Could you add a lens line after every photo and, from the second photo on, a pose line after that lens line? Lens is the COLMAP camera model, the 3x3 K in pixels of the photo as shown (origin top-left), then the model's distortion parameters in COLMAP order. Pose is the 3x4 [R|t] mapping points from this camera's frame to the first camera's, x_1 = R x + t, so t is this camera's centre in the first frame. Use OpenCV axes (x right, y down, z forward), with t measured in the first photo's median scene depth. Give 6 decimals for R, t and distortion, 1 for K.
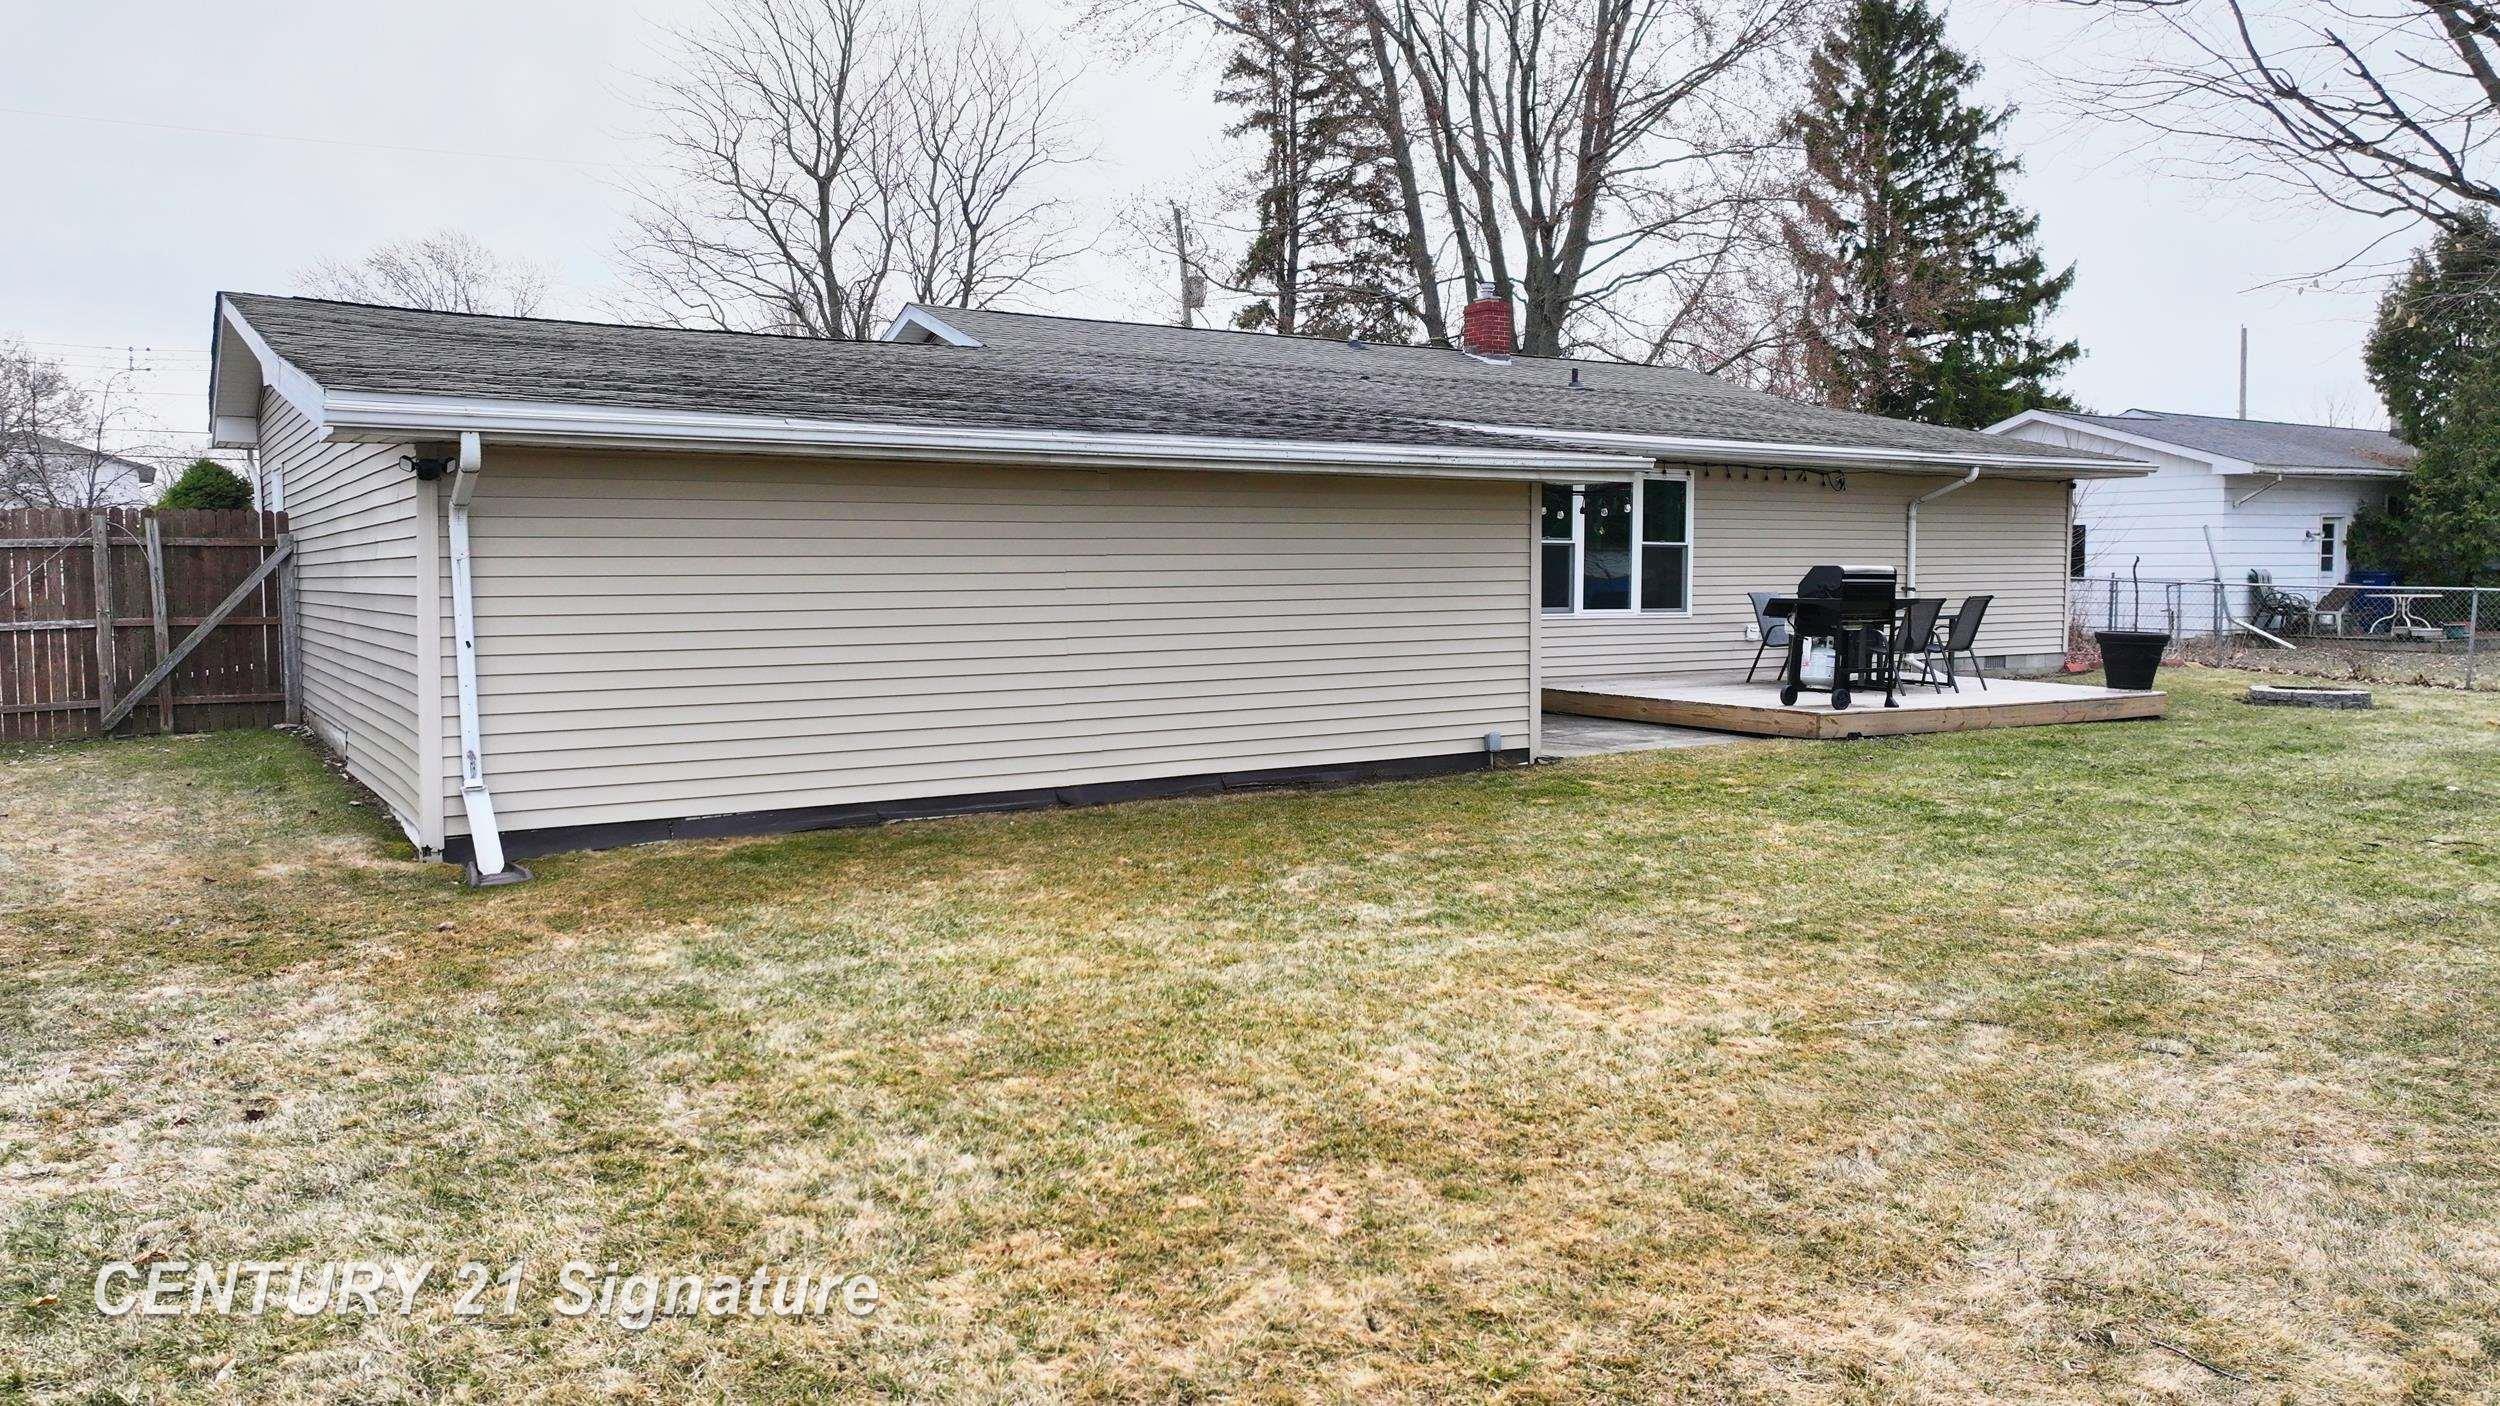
lens RADIAL K [[1760.6, 0, 1252.4], [0, 1760.6, 686.7], [0, 0, 1]] dist [0.004244, 0.005675]
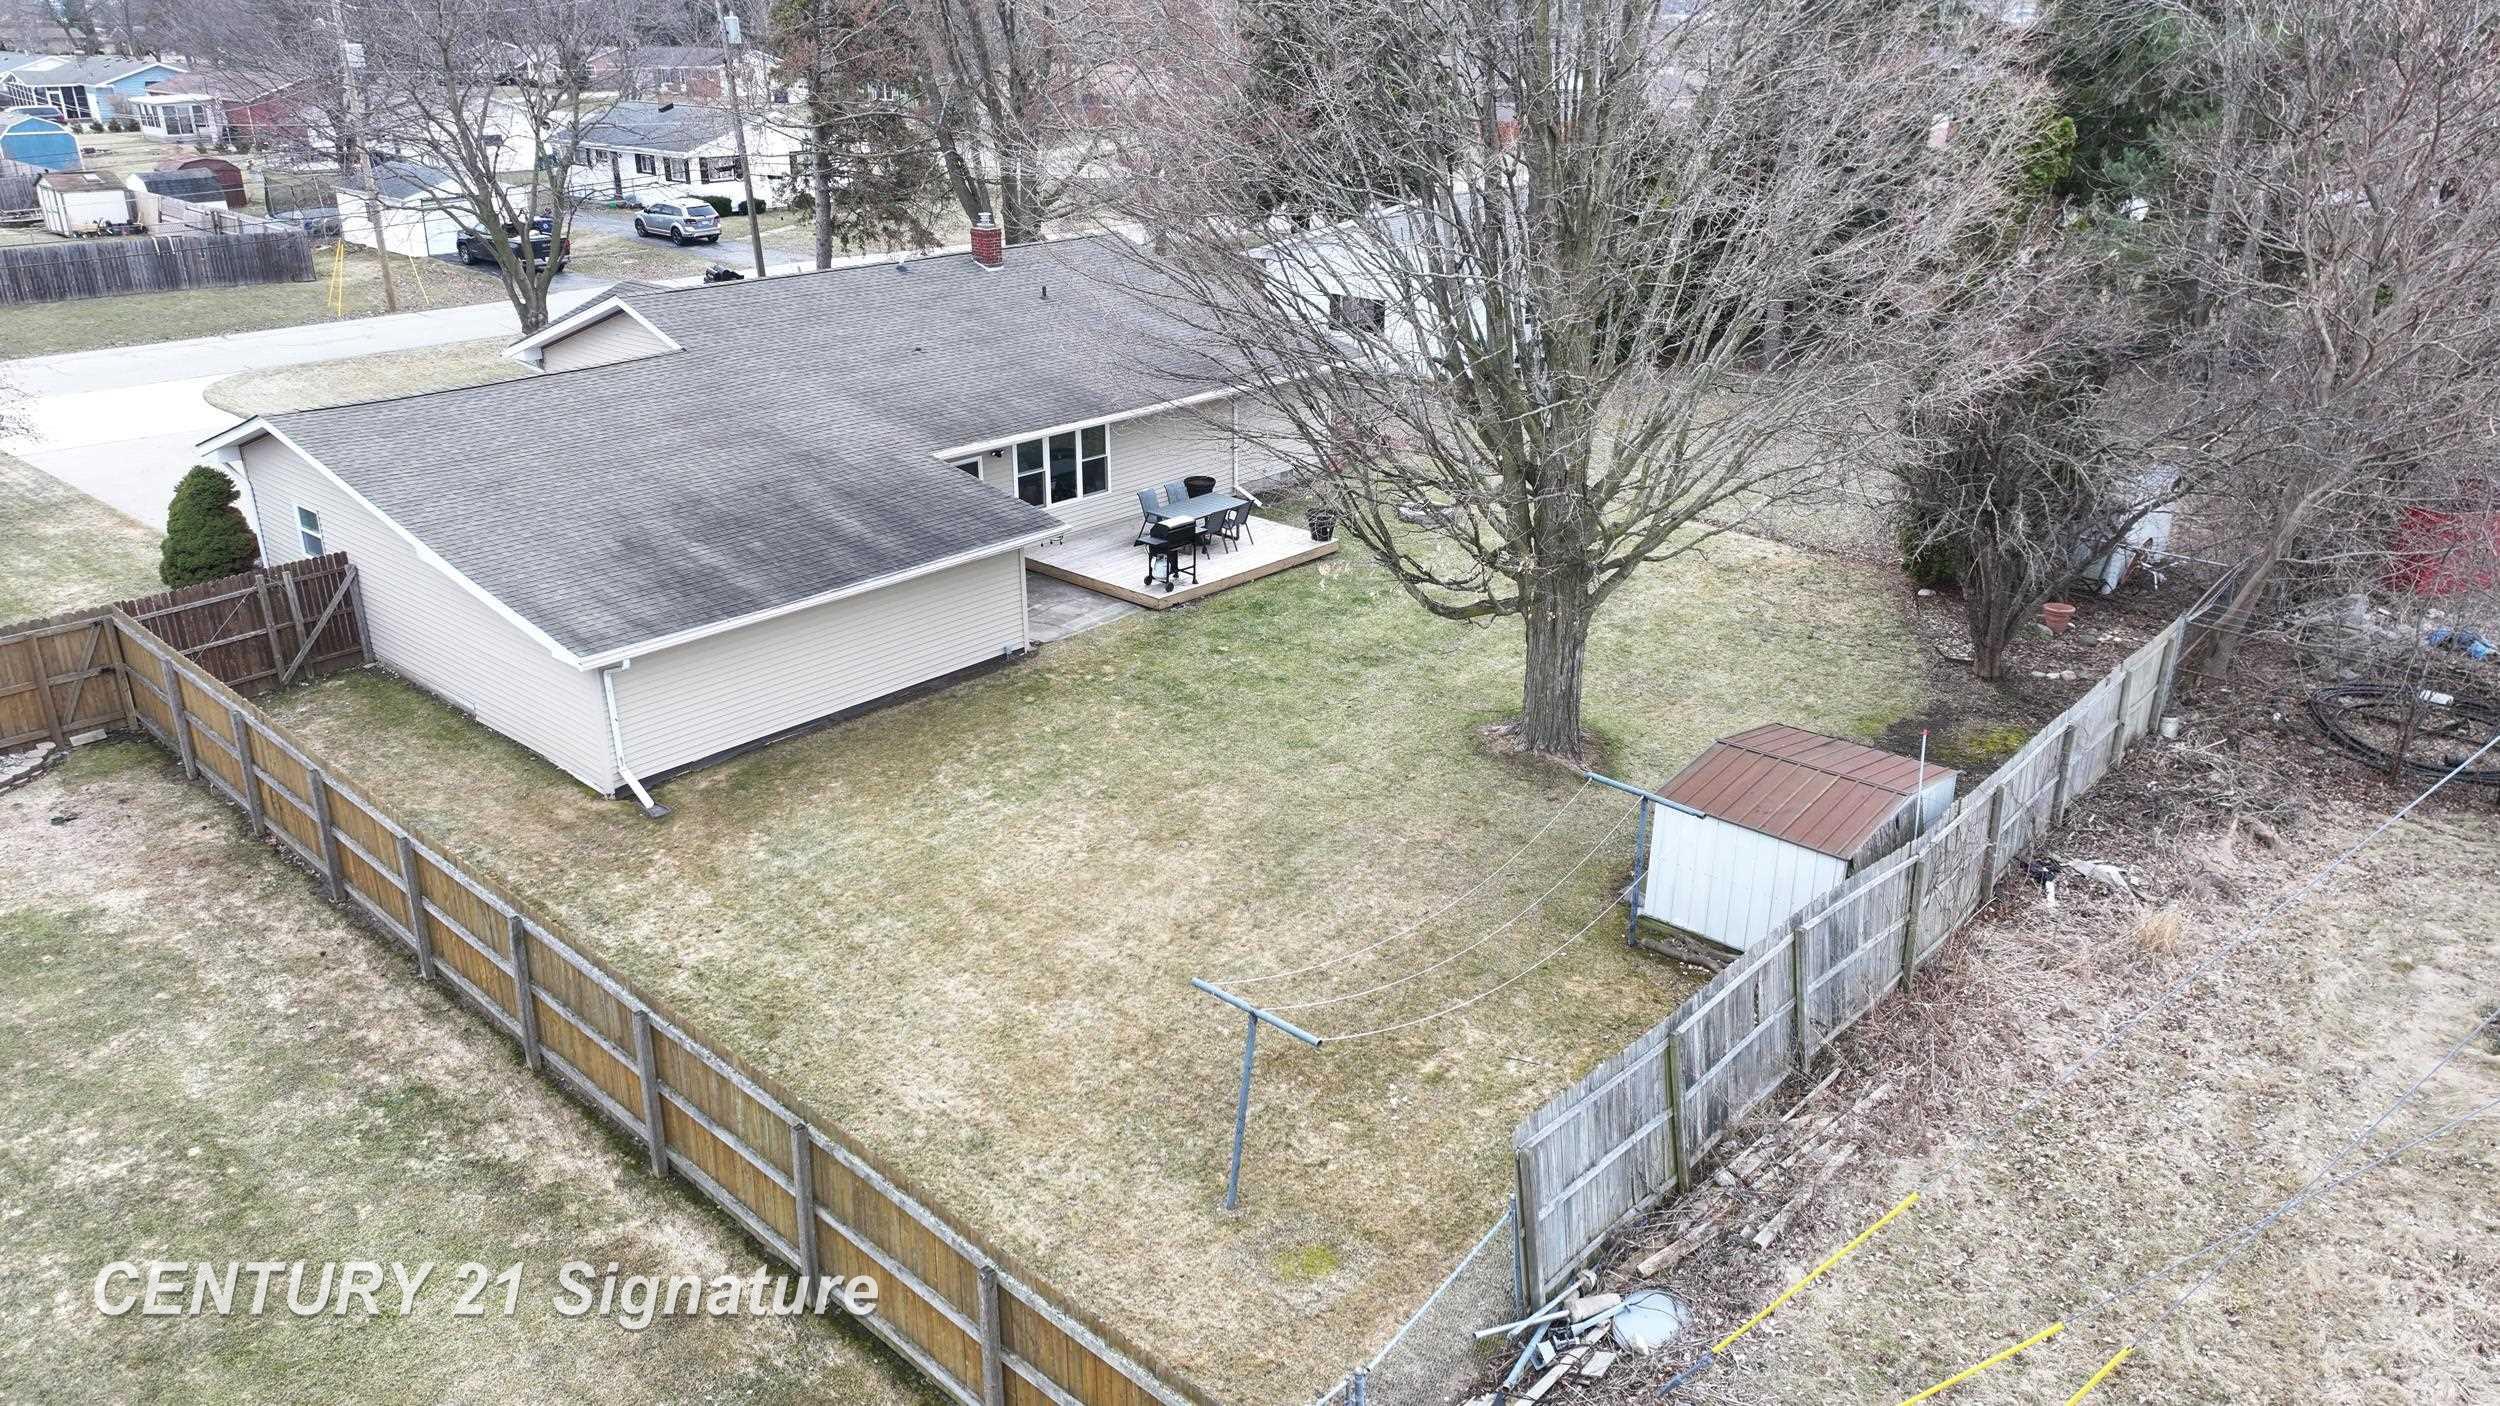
lens RADIAL K [[1760.6, 0, 1252.4], [0, 1760.6, 686.7], [0, 0, 1]] dist [0.004244, 0.005675]
pose [[0.963105, -0.094696, 0.251916, -0.188128], [0.013351, 0.951710, 0.306707, -0.856644], [-0.268795, -0.292028, 0.917861, -1.638511]]
